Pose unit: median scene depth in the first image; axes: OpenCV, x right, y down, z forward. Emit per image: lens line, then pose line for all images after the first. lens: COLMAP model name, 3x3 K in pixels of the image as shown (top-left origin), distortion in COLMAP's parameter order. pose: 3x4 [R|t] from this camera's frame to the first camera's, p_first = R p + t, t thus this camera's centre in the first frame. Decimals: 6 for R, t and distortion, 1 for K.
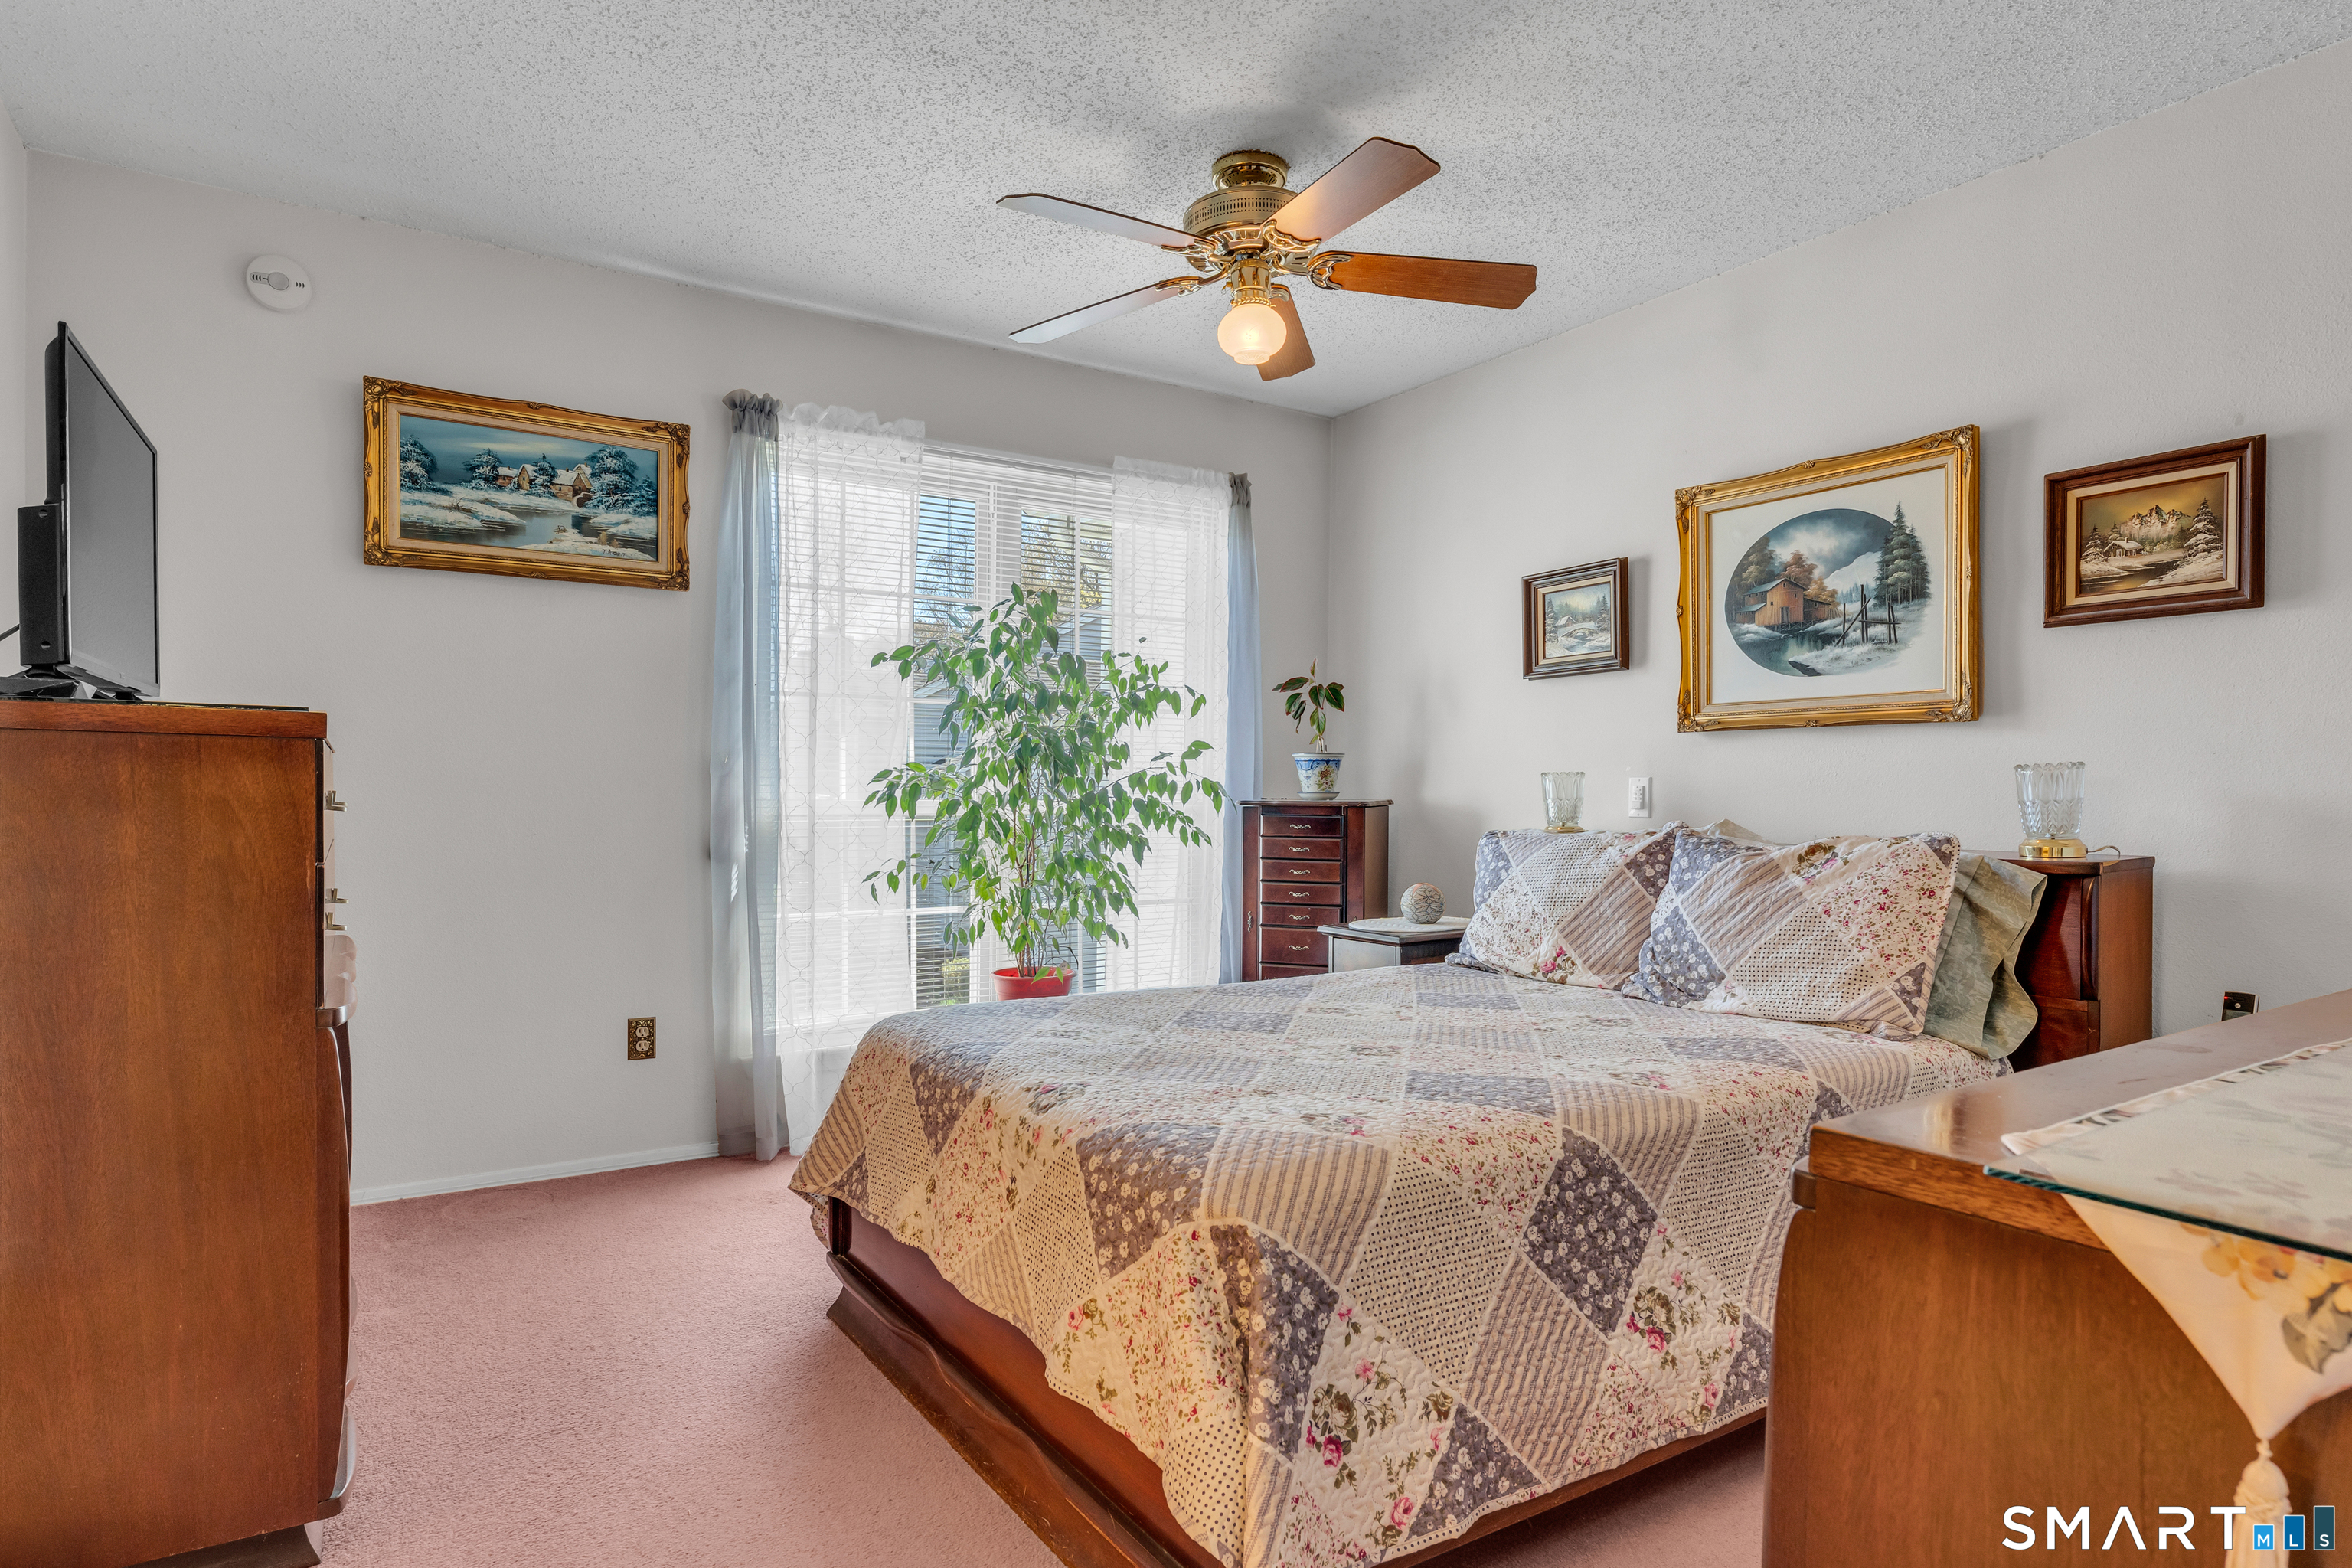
lens RADIAL K [[1303.9, 0, 1177.8], [0, 1303.9, 830.5], [0, 0, 1]] dist [-0.002330, -0.000187]
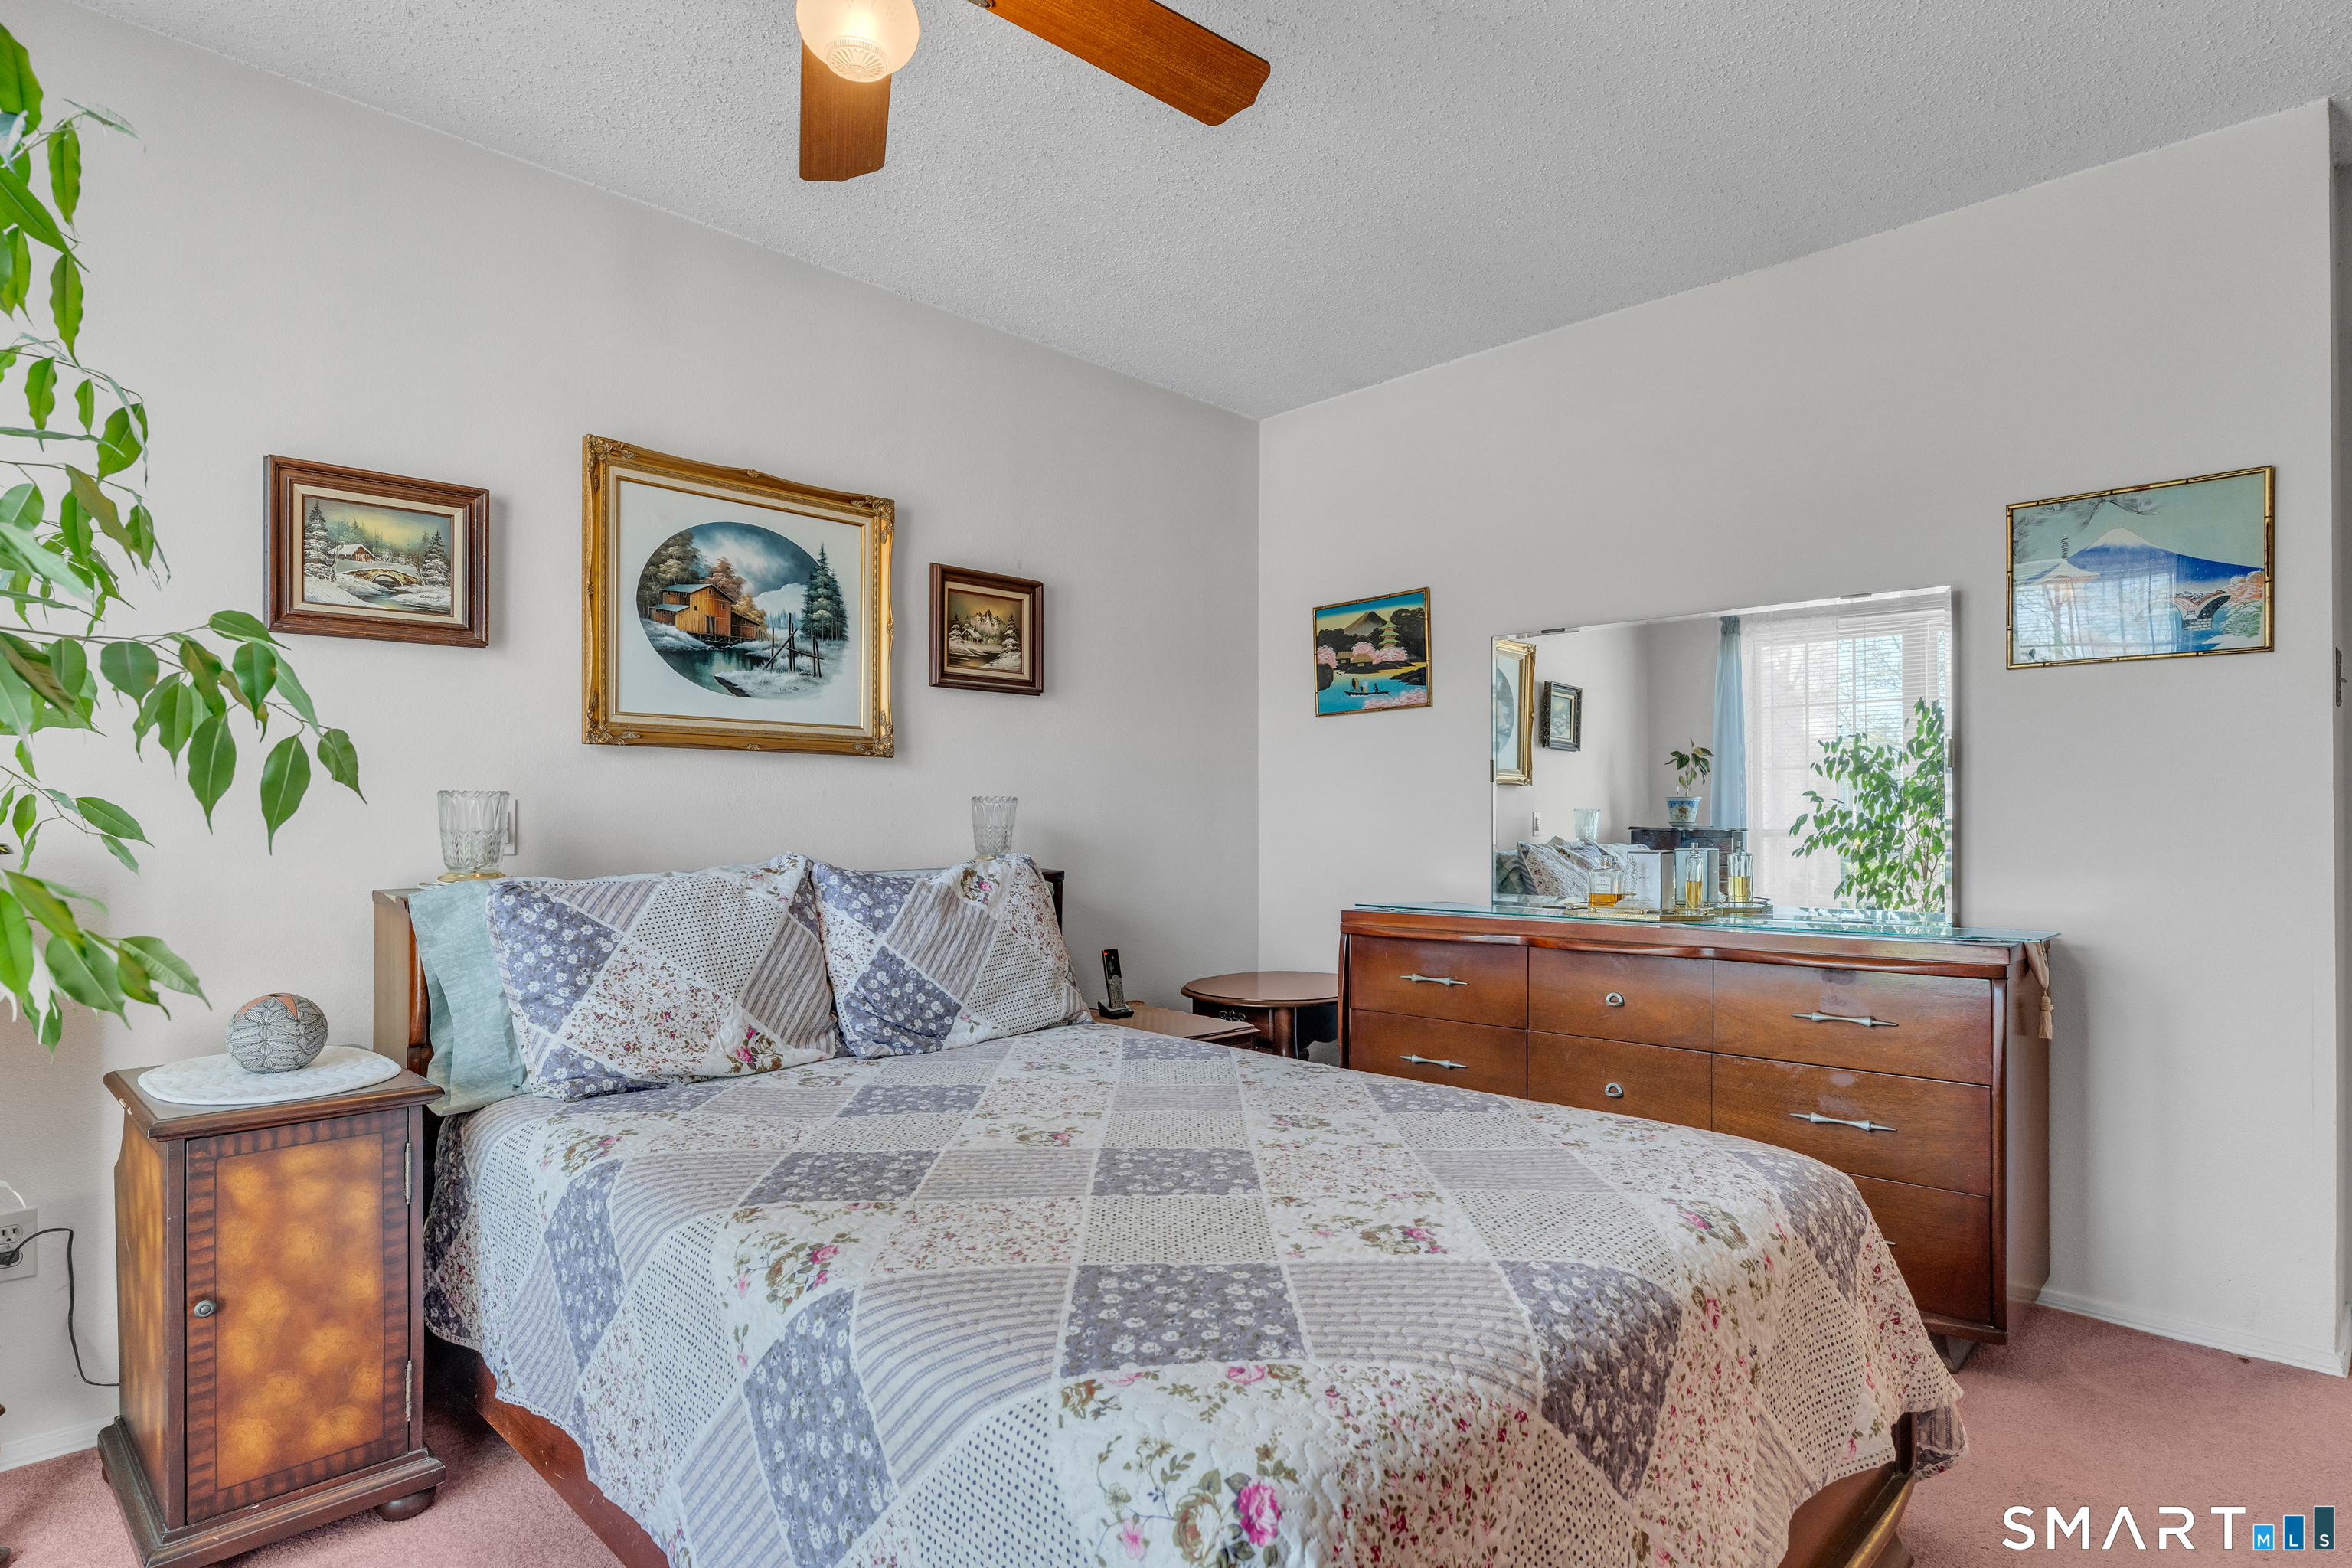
lens RADIAL K [[1223.2, 0, 1168.9], [0, 1223.2, 827.4], [0, 0, 1]] dist [-0.002348, -0.001885]
pose [[-0.215900, -0.011960, 0.976342, -0.463765], [0.025869, 0.999504, 0.017965, -0.033166], [-0.976073, 0.029135, -0.215484, 0.929758]]
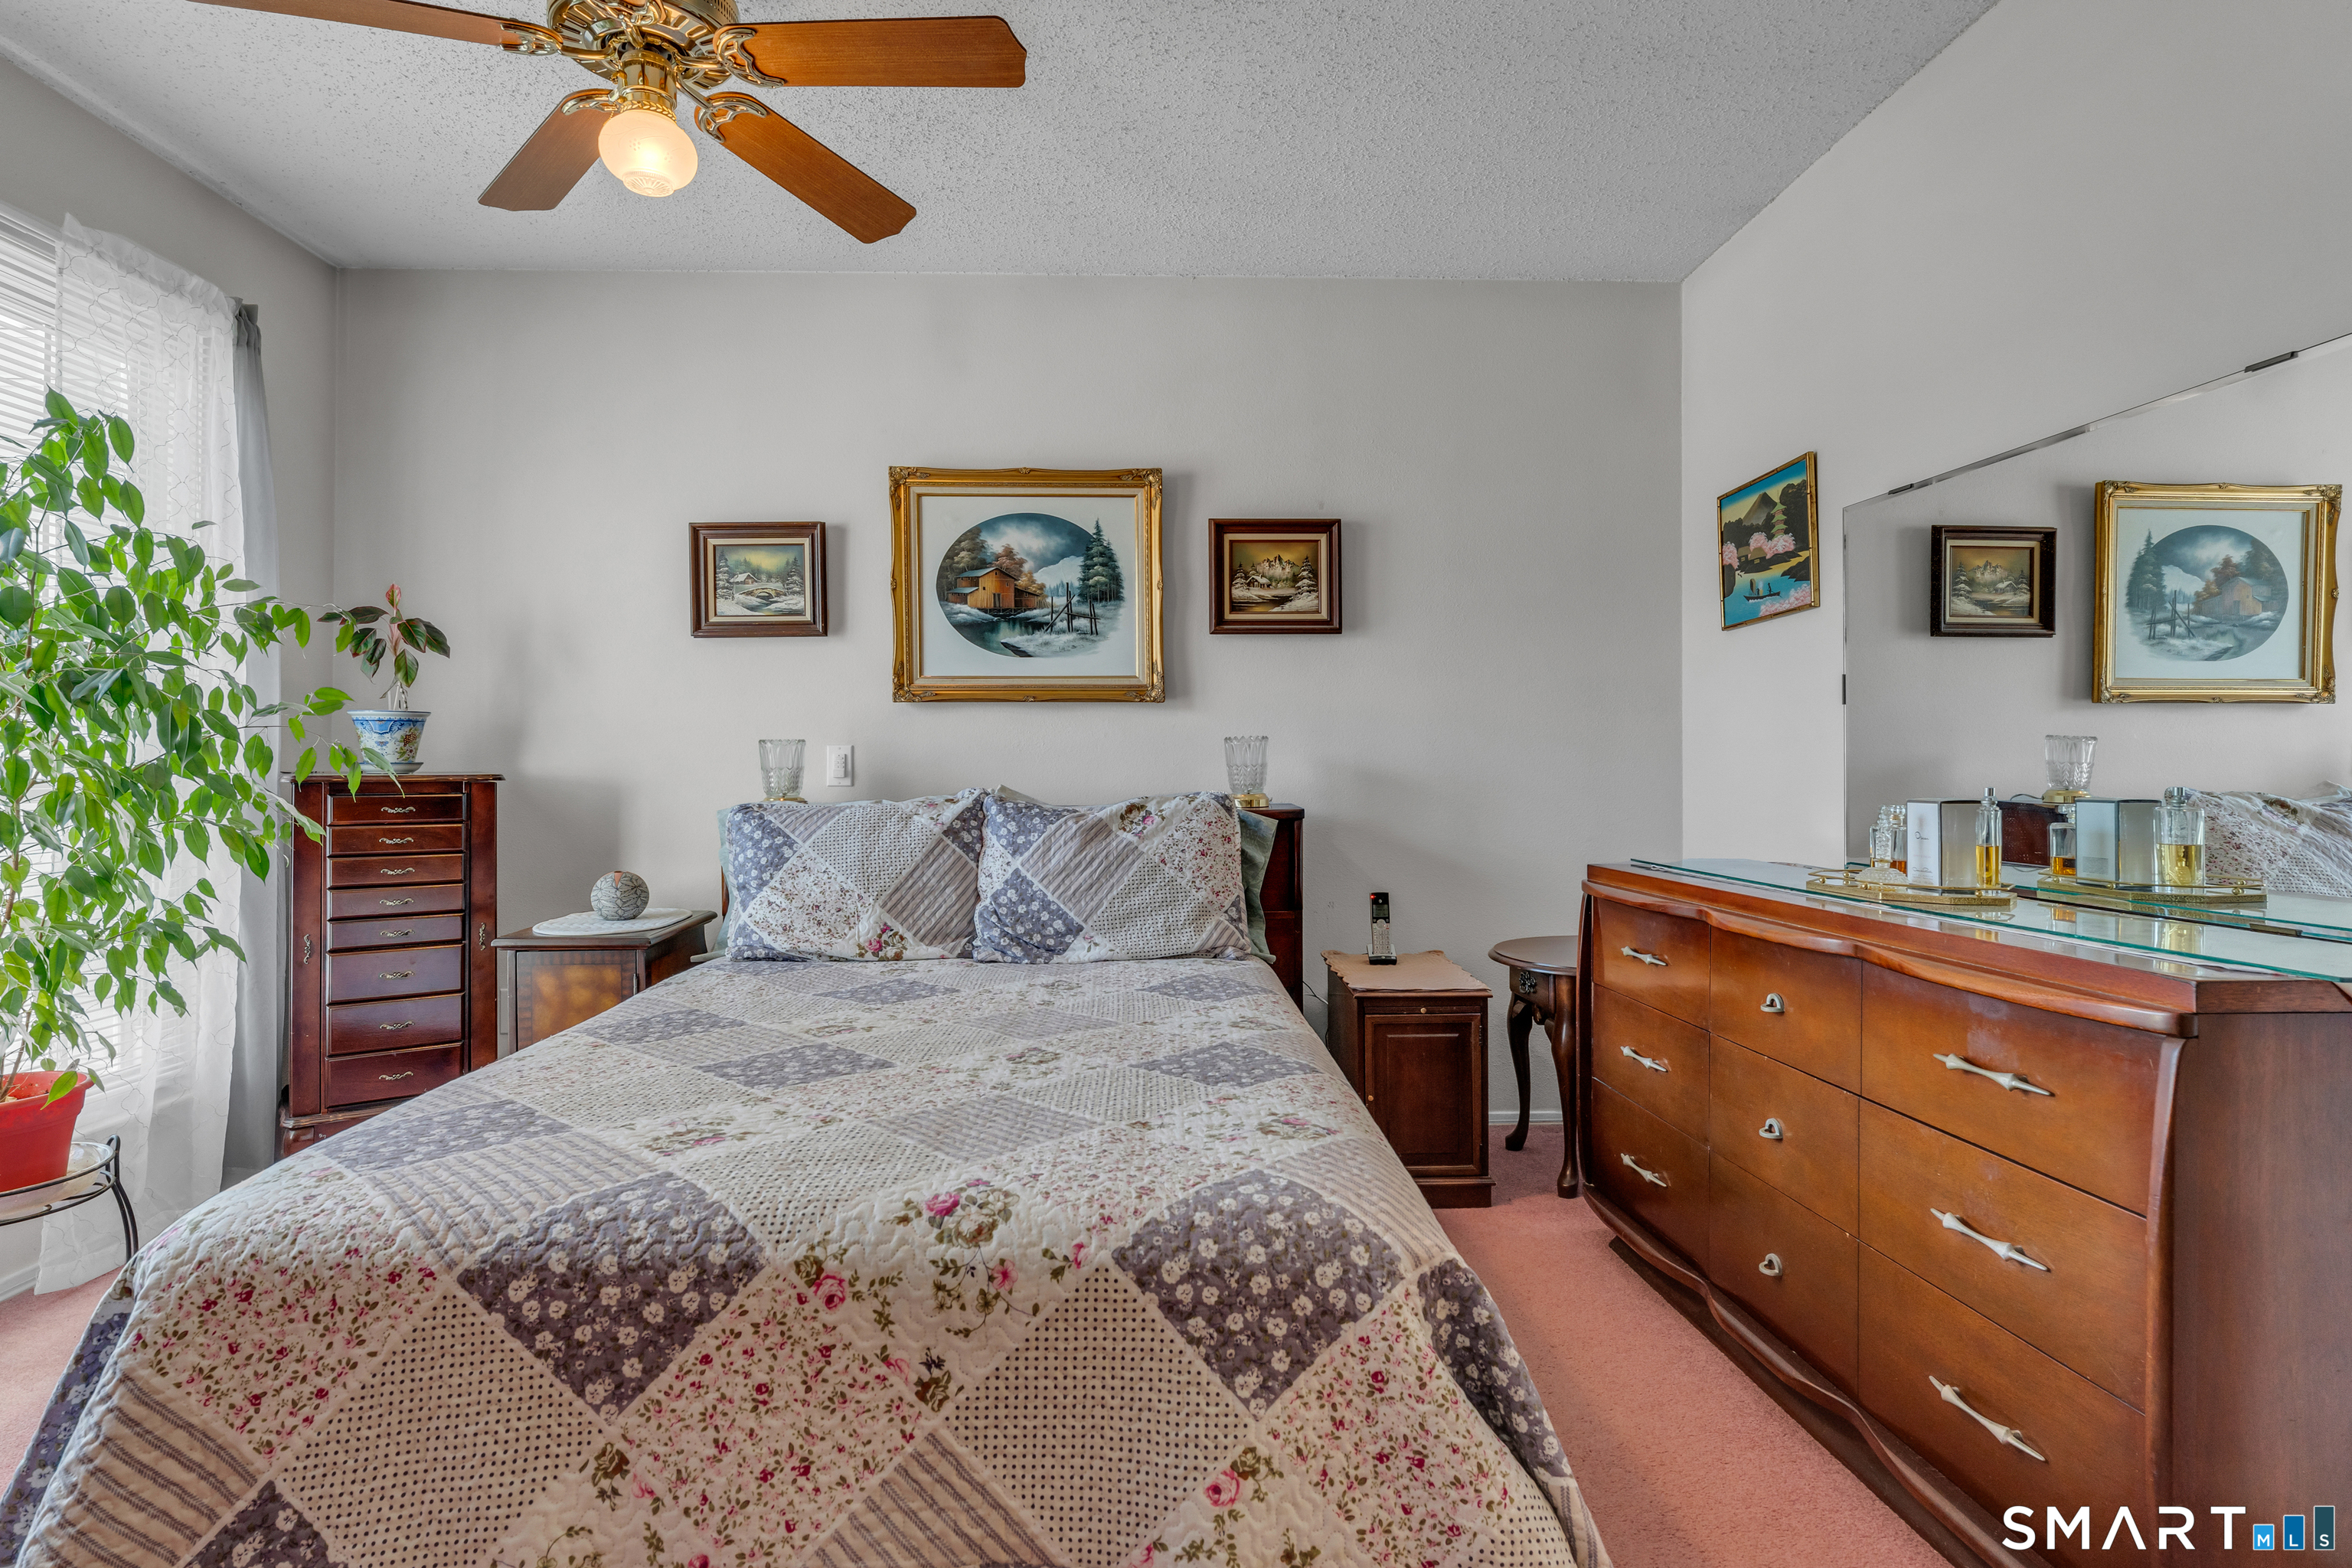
lens RADIAL K [[1204.4, 0, 1181.4], [0, 1204.4, 772.4], [0, 0, 1]] dist [-0.002148, -0.000964]
pose [[0.505673, -0.013962, 0.862612, -0.363974], [0.030713, 0.999527, -0.001826, -0.012679], [-0.862179, 0.027417, 0.505862, 0.369959]]
